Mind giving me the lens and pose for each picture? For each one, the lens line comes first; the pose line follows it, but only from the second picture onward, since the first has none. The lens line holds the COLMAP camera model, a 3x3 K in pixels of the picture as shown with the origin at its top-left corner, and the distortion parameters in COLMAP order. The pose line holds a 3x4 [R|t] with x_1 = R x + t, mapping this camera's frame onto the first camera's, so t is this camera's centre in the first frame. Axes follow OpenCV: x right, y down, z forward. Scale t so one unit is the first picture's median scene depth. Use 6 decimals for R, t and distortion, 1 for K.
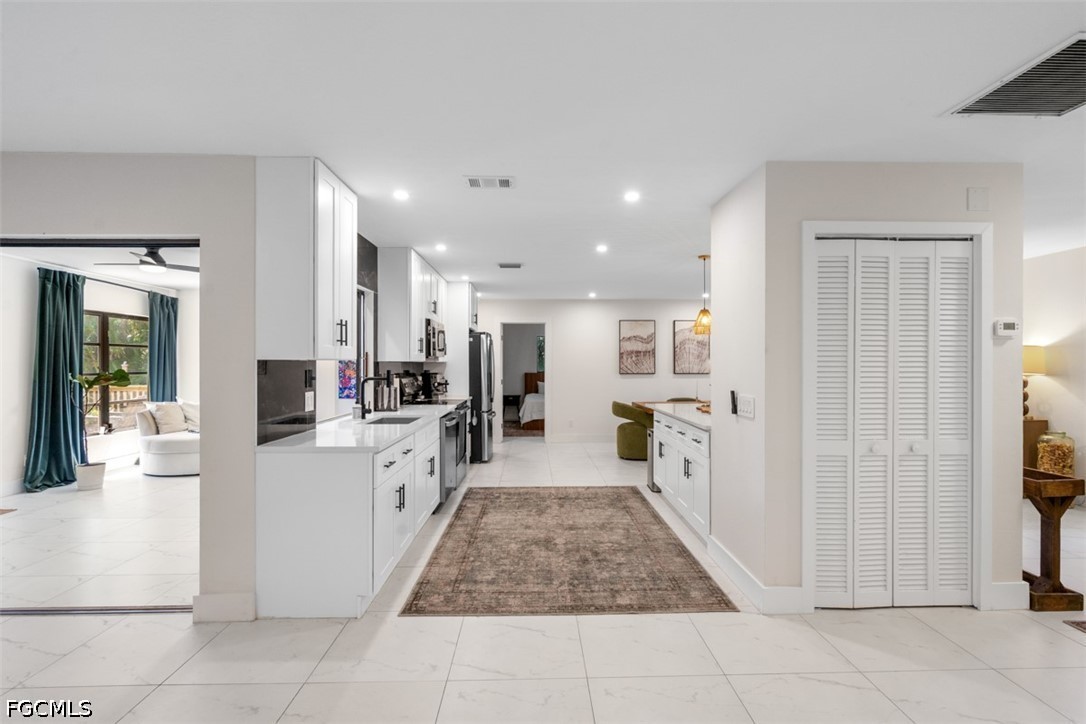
lens RADIAL K [[497.6, 0, 545.5], [0, 497.6, 365.4], [0, 0, 1]] dist [-0.017820, 0.000199]
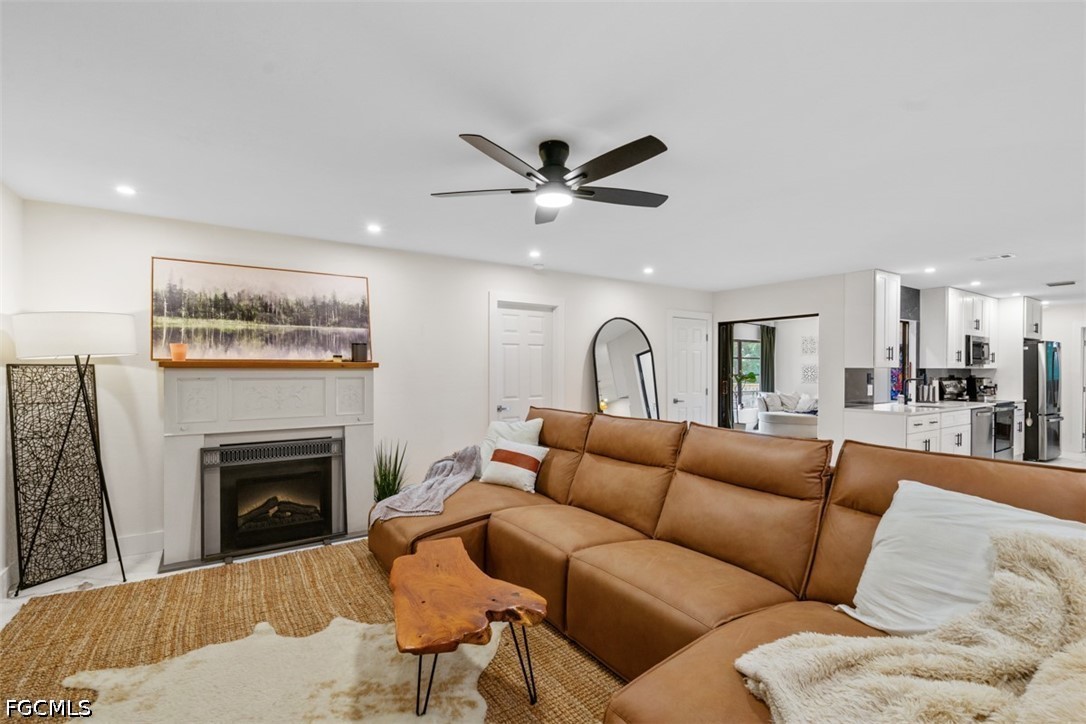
lens RADIAL K [[496.0, 0, 542.0], [0, 496.0, 372.7], [0, 0, 1]] dist [-0.003198, 0.000069]
pose [[0.527497, 0.007774, -0.849521, 0.282128], [-0.005106, 0.999969, 0.005980, 0.001804], [0.849542, 0.001184, 0.527520, -0.639924]]
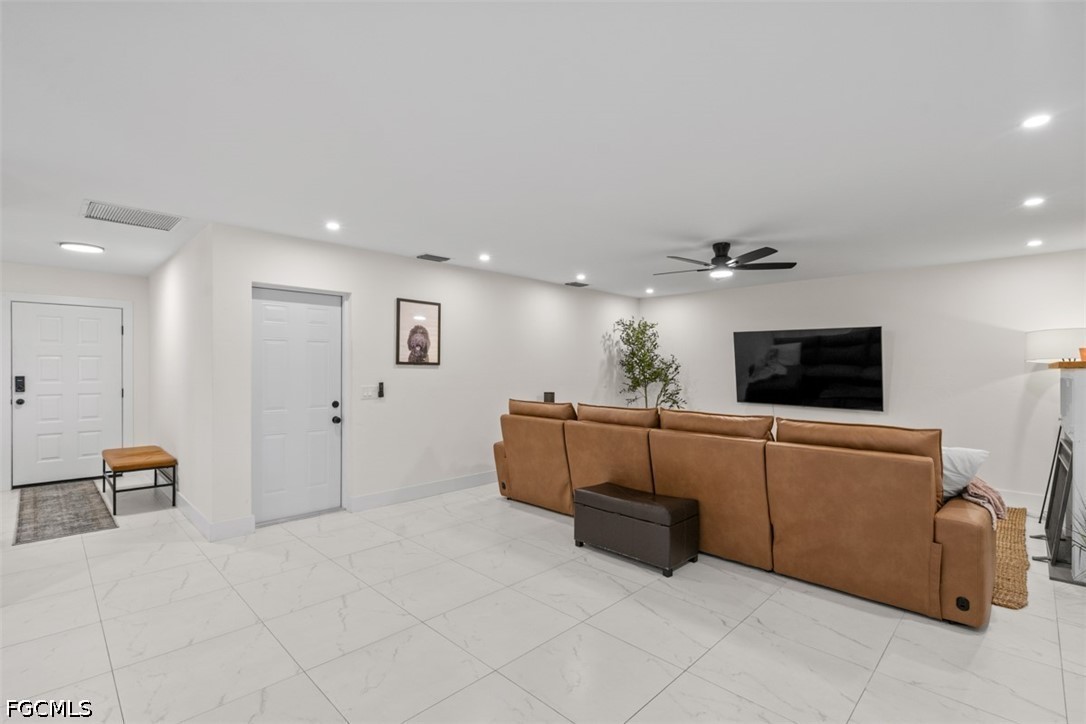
lens RADIAL K [[493.1, 0, 546.7], [0, 493.1, 365.2], [0, 0, 1]] dist [-0.000880, 0.000669]
pose [[-0.693453, 0.000026, 0.720502, -0.529207], [-0.001014, 0.999999, -0.001012, -0.002748], [-0.720502, -0.001433, -0.693452, 0.439023]]
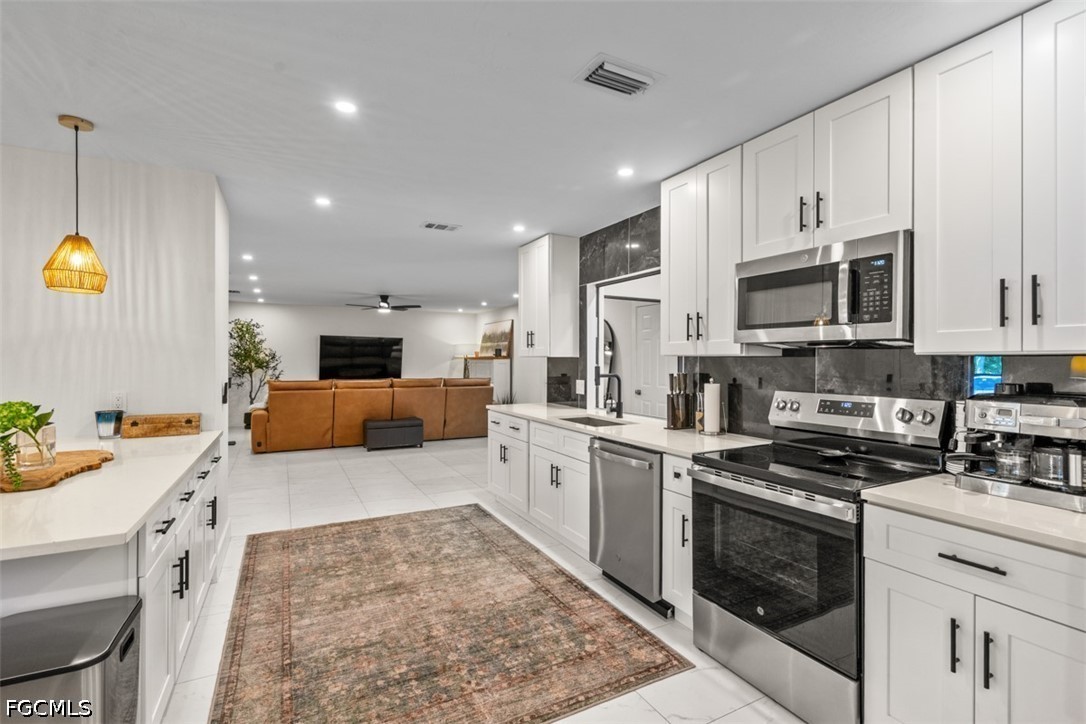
lens RADIAL K [[495.4, 0, 547.7], [0, 495.4, 359.6], [0, 0, 1]] dist [-0.003604, 0.001067]
pose [[-0.893078, -0.003765, -0.449886, 0.139747], [-0.005494, 0.999982, 0.002538, -0.003900], [0.449869, 0.004738, -0.893082, 1.378655]]
